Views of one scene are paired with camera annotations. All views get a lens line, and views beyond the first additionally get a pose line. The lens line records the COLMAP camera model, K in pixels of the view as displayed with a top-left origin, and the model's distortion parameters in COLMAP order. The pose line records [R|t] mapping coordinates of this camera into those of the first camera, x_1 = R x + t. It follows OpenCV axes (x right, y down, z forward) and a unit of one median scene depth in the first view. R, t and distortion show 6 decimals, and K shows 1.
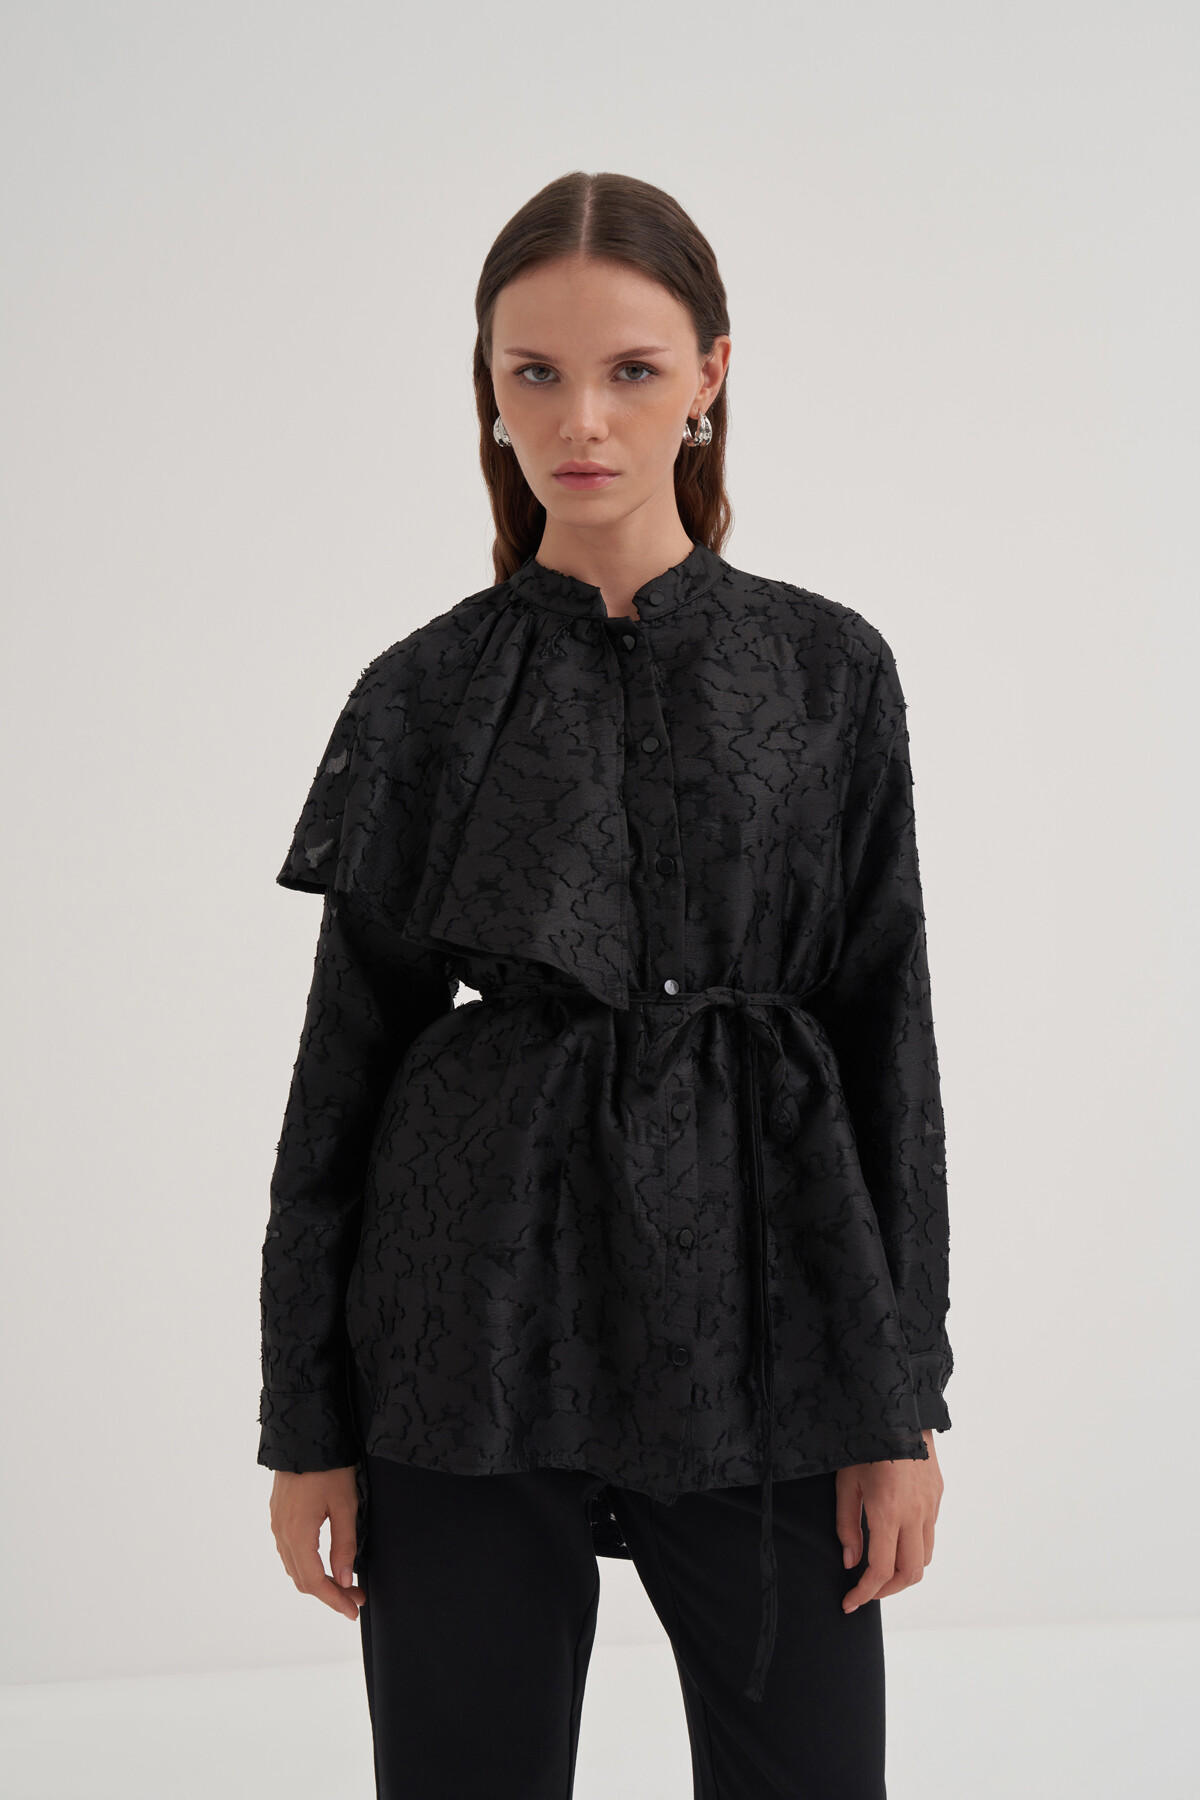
lens RADIAL K [[3249.8, 0, 598.7], [0, 3249.8, 903.9], [0, 0, 1]] dist [0.021667, 0.000000]
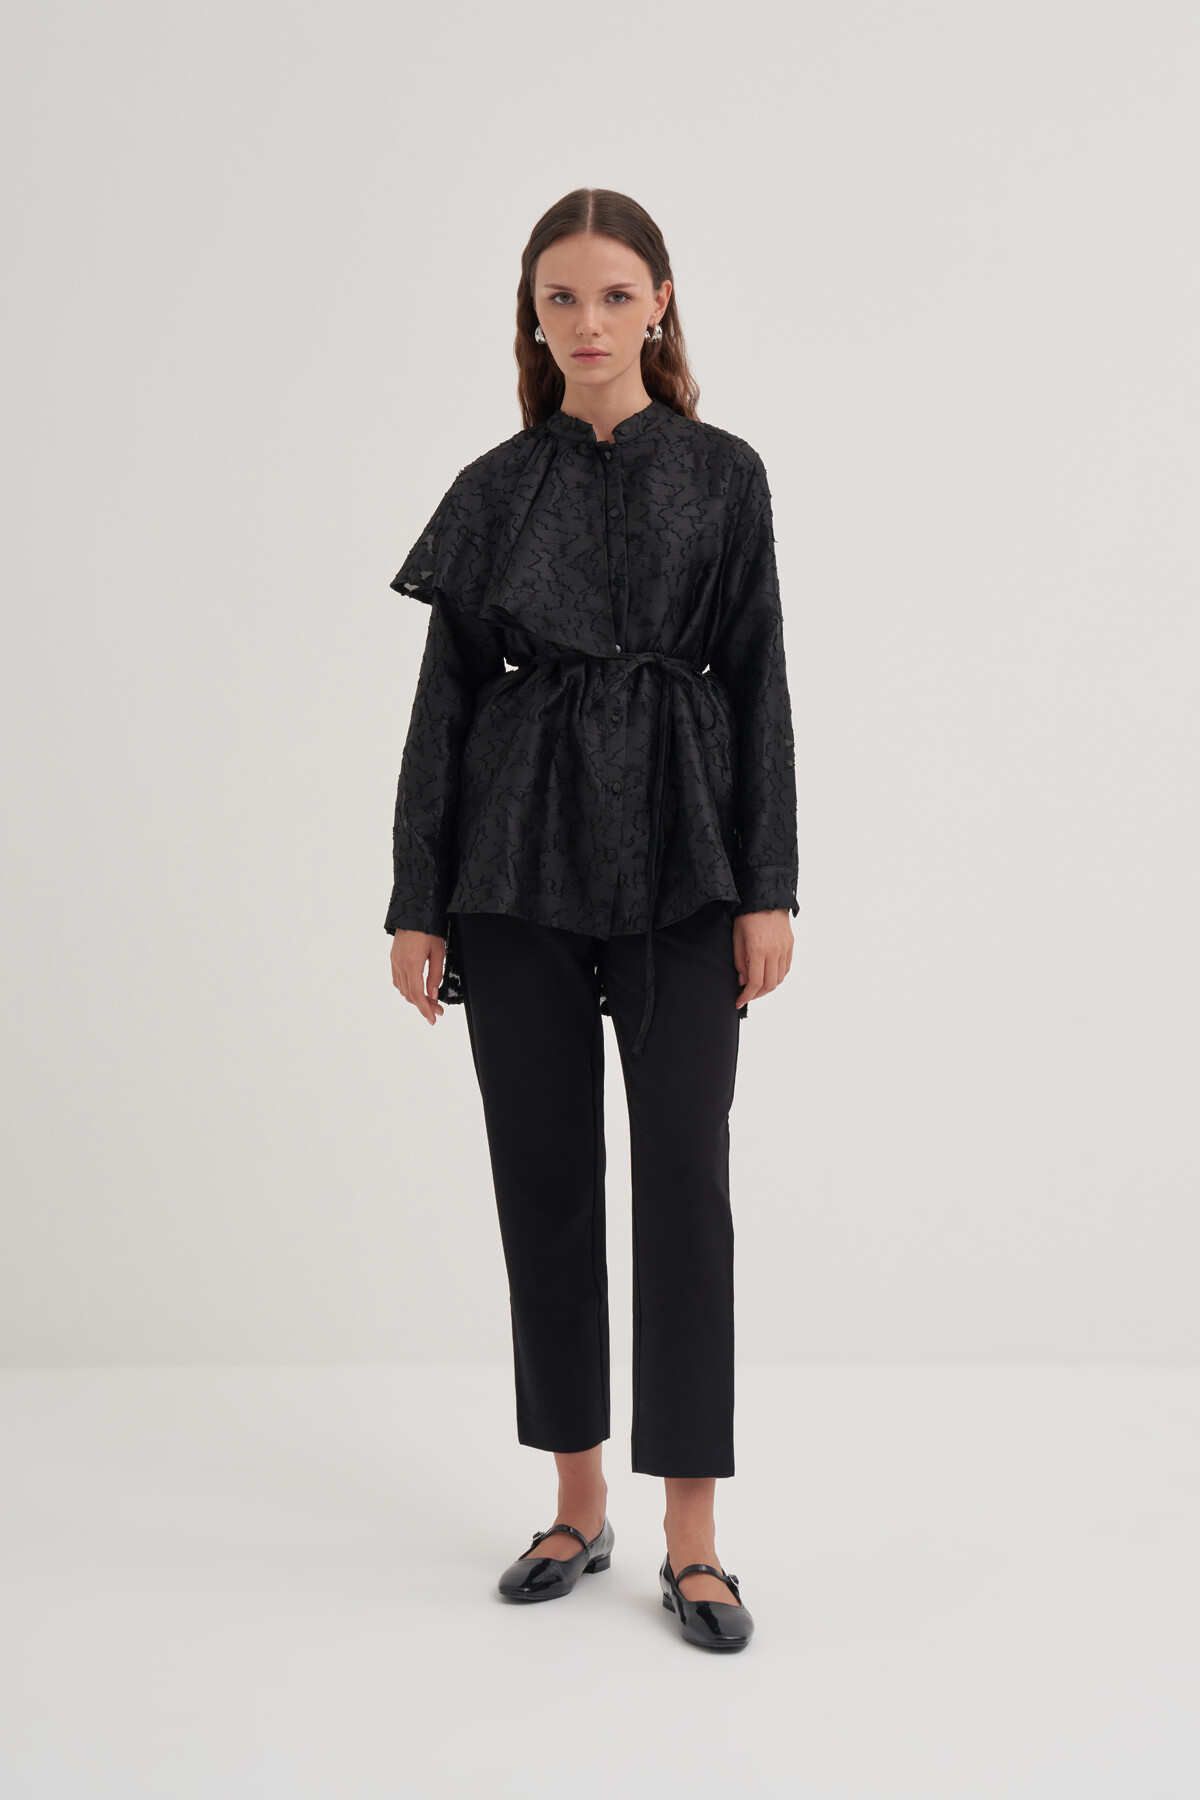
lens RADIAL K [[3057.0, 0, 603.8], [0, 3057.0, 900.3], [0, 0, 1]] dist [0.031860, 0.000000]
pose [[0.999562, 0.019051, -0.022652, 0.047908], [-0.017139, 0.996501, 0.081808, 0.024930], [0.024131, -0.081384, 0.996391, -0.679780]]
